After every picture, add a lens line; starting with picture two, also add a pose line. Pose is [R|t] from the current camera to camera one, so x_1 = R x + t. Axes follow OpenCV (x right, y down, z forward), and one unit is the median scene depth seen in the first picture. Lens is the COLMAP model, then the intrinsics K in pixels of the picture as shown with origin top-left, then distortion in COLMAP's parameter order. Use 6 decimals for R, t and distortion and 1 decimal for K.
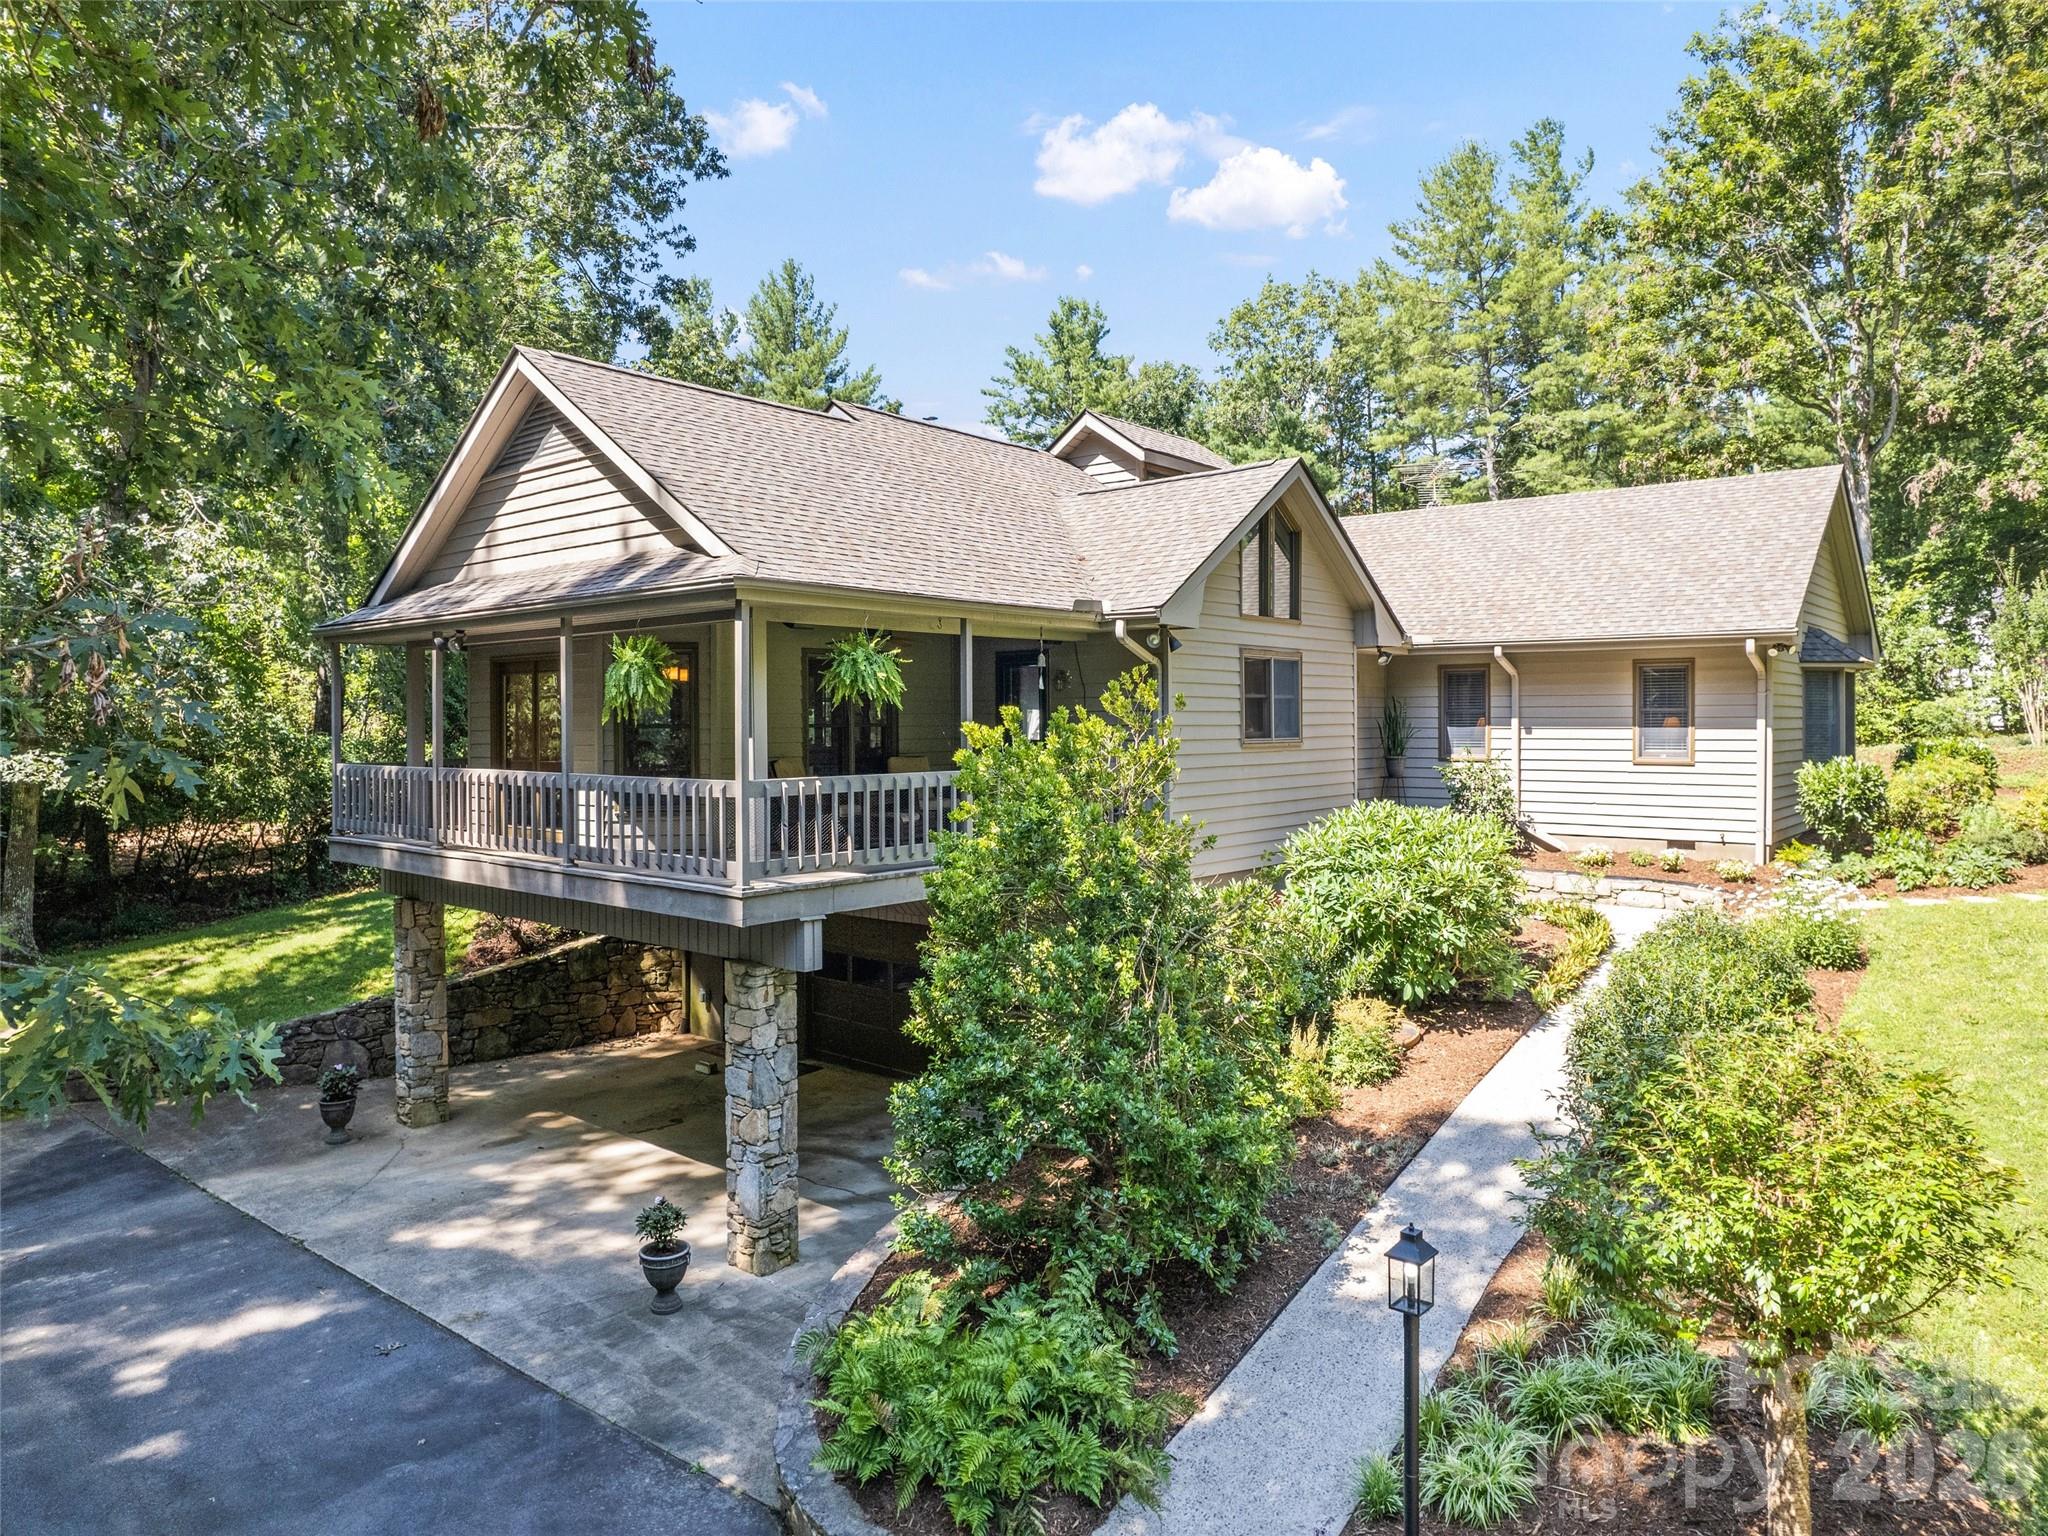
lens RADIAL K [[1284.5, 0, 1024.3], [0, 1284.5, 740.5], [0, 0, 1]] dist [-0.036721, 0.018173]
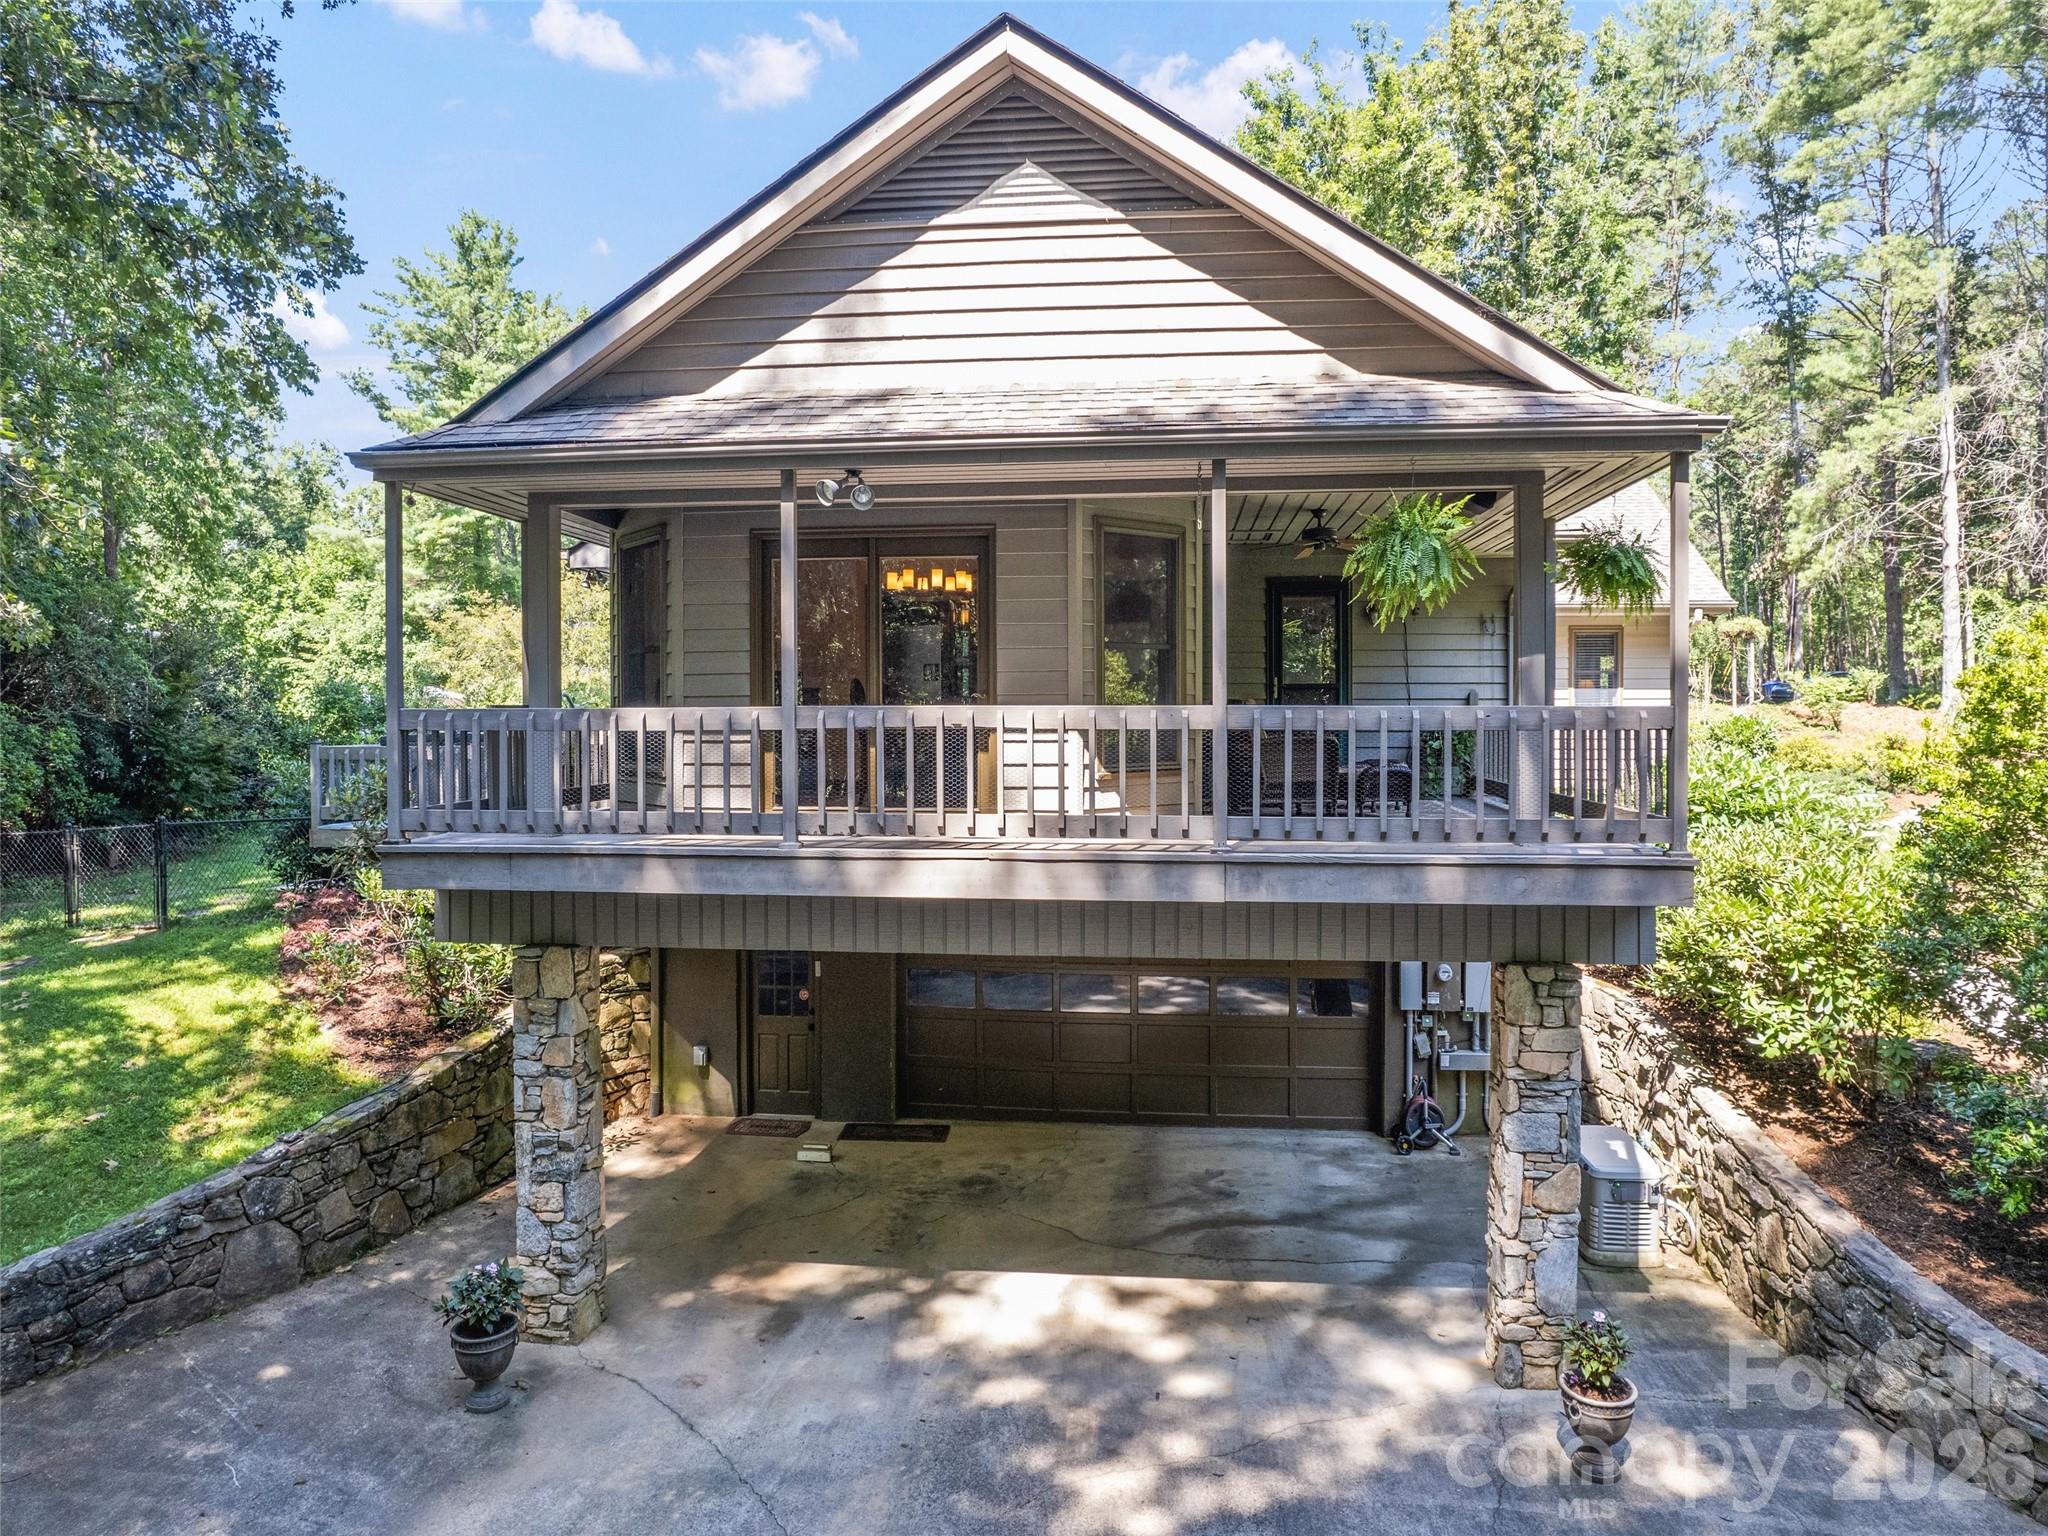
lens RADIAL K [[1284.5, 0, 987.1], [0, 1284.5, 736.2], [0, 0, 1]] dist [-0.036721, 0.018173]
pose [[0.837891, -0.007128, 0.545791, -0.704077], [0.007288, 0.999972, 0.001871, 0.034256], [-0.545789, 0.002410, 0.837919, 0.463872]]
